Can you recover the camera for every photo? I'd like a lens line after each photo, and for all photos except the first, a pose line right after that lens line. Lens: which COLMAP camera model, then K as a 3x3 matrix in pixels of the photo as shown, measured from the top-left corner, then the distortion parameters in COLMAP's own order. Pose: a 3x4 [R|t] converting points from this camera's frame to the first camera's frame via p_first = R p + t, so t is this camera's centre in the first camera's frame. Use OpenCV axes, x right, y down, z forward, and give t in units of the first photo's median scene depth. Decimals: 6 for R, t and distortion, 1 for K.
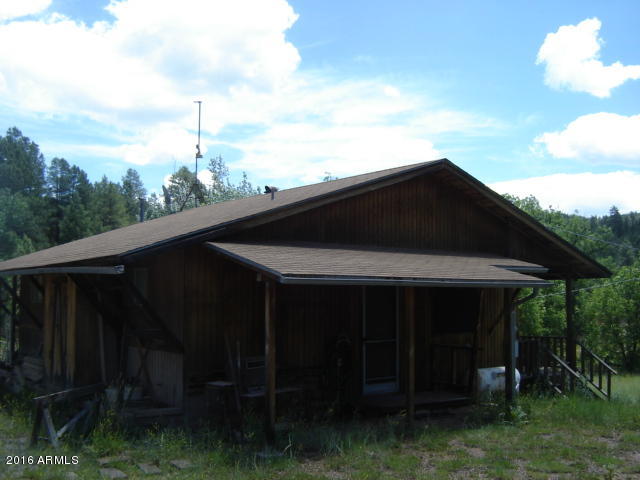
lens RADIAL K [[710.7, 0, 320.0], [0, 710.7, 240.0], [0, 0, 1]] dist [0.009648, -0.381293]
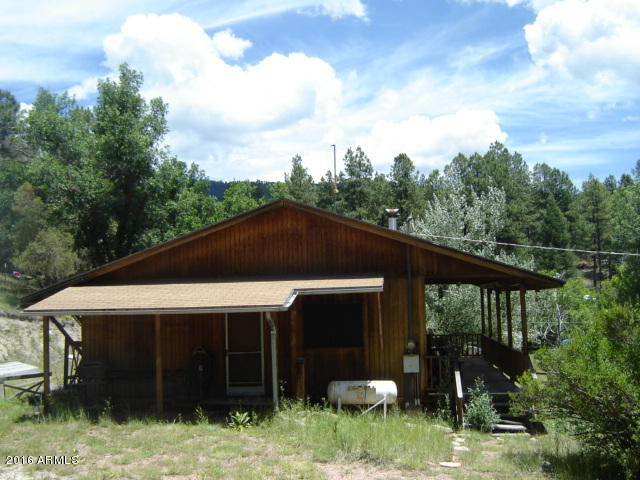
lens RADIAL K [[710.7, 0, 320.0], [0, 710.7, 240.0], [0, 0, 1]] dist [0.009648, -0.381293]
pose [[0.713110, -0.081966, -0.696244, 0.944520], [0.085248, 0.995910, -0.029931, -0.004579], [0.695849, -0.038009, 0.717181, 0.188152]]
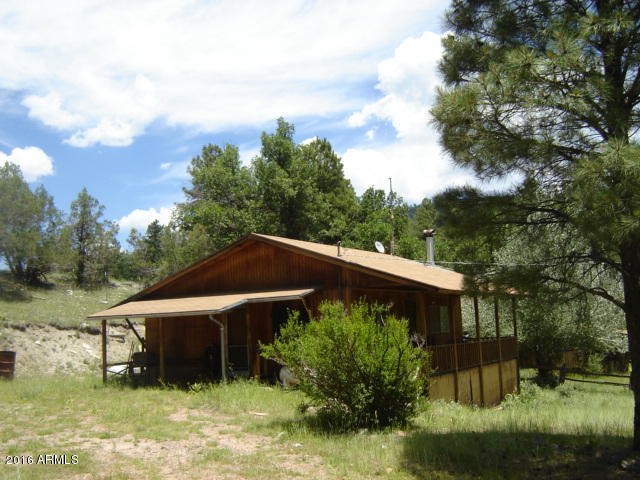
lens RADIAL K [[710.7, 0, 320.0], [0, 710.7, 240.0], [0, 0, 1]] dist [0.009648, -0.381293]
pose [[0.397937, -0.133099, -0.907706, 1.559556], [0.114155, 0.988914, -0.094962, 0.065736], [0.910283, -0.065831, 0.408720, 0.435223]]
